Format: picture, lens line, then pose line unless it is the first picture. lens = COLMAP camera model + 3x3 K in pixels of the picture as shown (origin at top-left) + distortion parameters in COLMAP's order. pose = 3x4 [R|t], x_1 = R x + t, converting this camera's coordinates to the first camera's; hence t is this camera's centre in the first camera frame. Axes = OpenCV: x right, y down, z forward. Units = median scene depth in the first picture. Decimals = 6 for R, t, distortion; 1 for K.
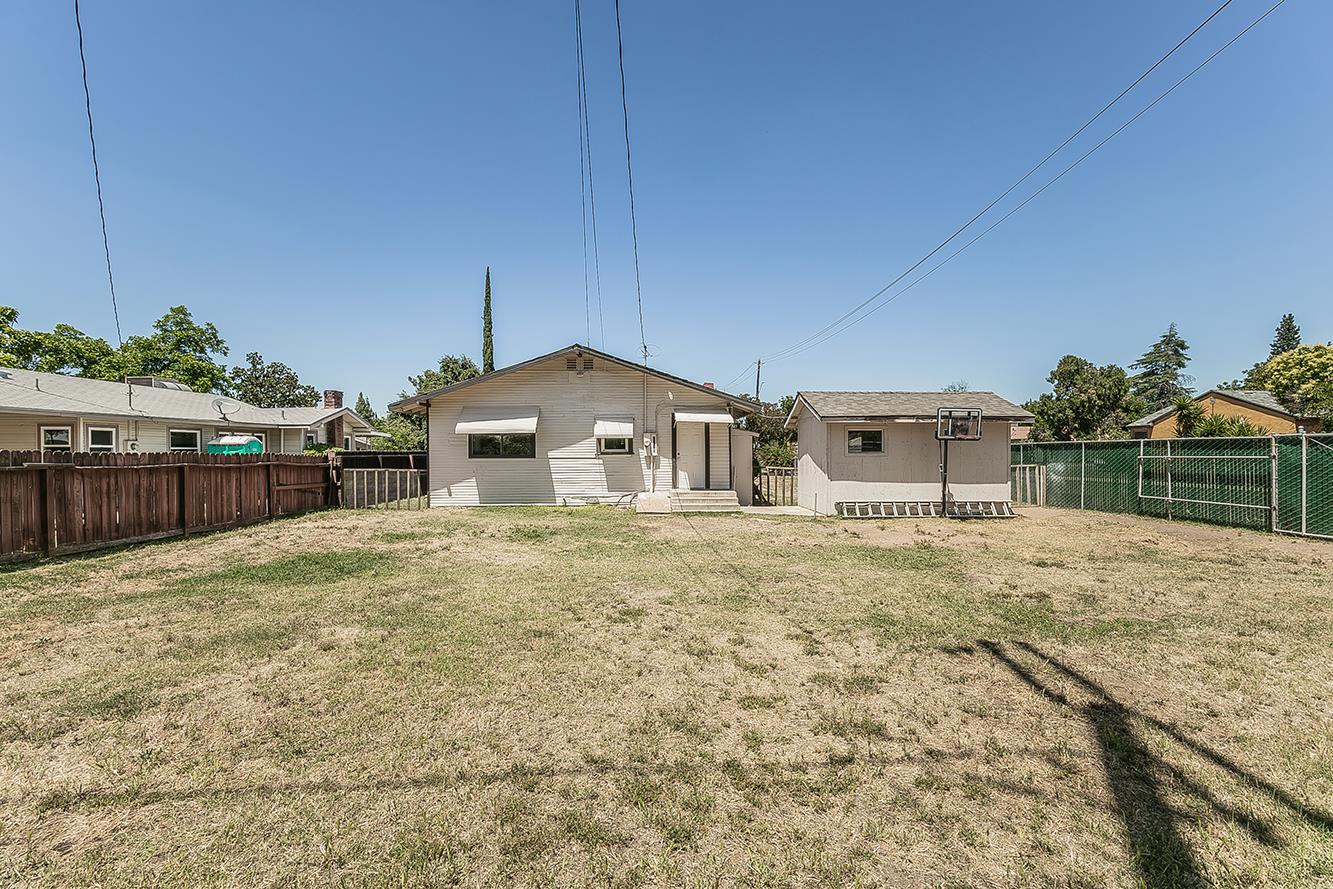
lens RADIAL K [[565.9, 0, 666.0], [0, 565.9, 448.8], [0, 0, 1]] dist [0.003161, 0.001141]
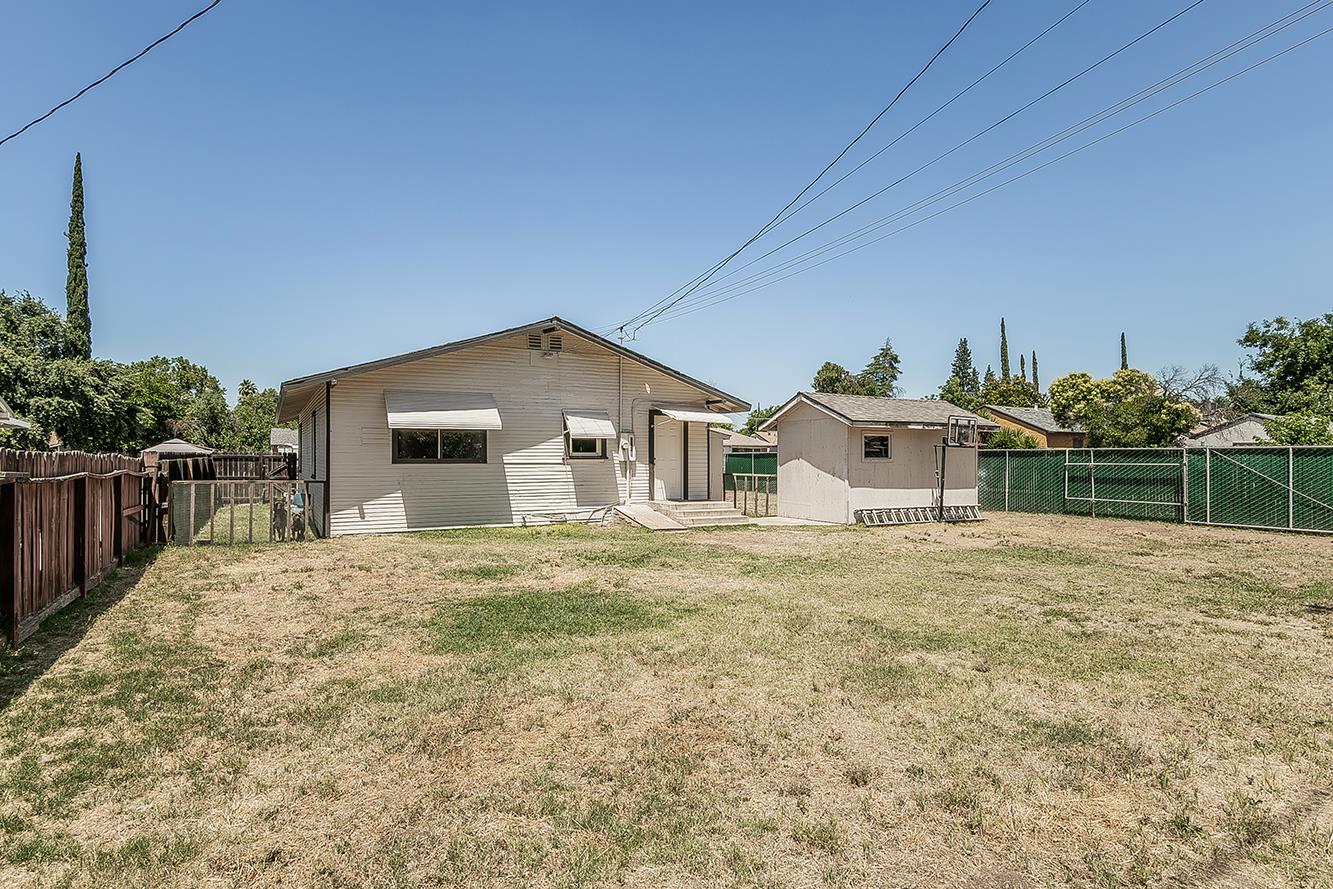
lens RADIAL K [[710.5, 0, 663.6], [0, 710.5, 432.0], [0, 0, 1]] dist [0.021605, -0.000063]
pose [[0.888496, 0.022648, 0.458325, -0.454215], [-0.009390, 0.999470, -0.031184, 0.002120], [-0.458789, 0.023403, 0.888237, 0.063590]]
